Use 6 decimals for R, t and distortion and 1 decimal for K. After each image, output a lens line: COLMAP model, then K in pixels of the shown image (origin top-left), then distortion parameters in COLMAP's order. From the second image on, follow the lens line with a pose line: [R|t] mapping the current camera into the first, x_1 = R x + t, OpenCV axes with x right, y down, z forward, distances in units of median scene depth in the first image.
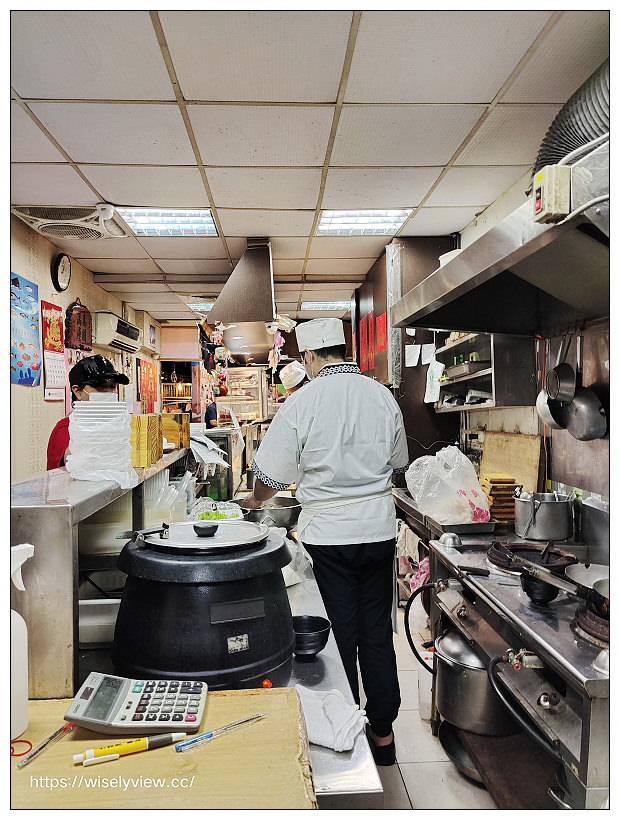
lens RADIAL K [[592.6, 0, 310.8], [0, 592.6, 407.0], [0, 0, 1]] dist [0.027165, 0.002614]
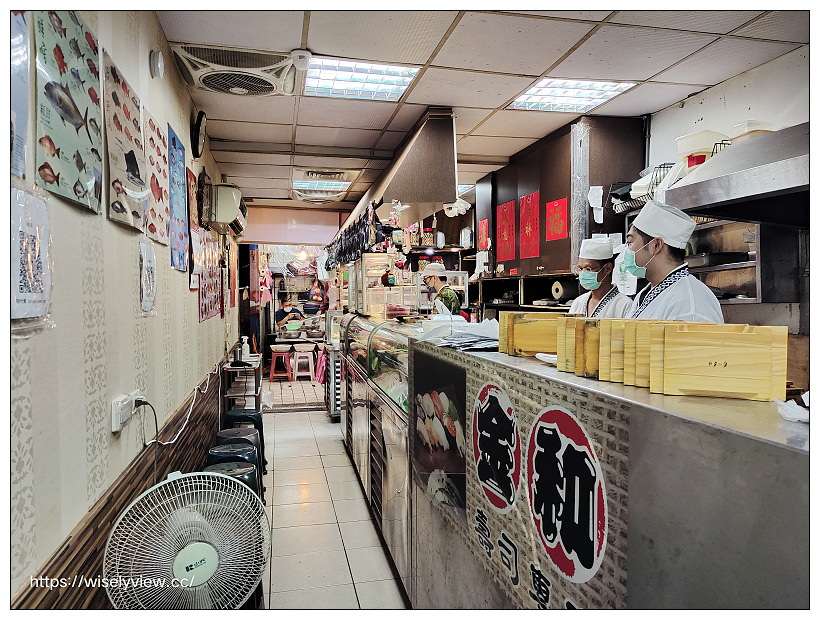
lens RADIAL K [[592.6, 0, 405.3], [0, 592.6, 313.2], [0, 0, 1]] dist [0.027165, 0.002614]
pose [[0.987005, 0.007596, 0.160509, -0.278006], [-0.012783, 0.999428, 0.031304, -0.007879], [-0.160180, -0.032949, 0.986538, 0.135275]]
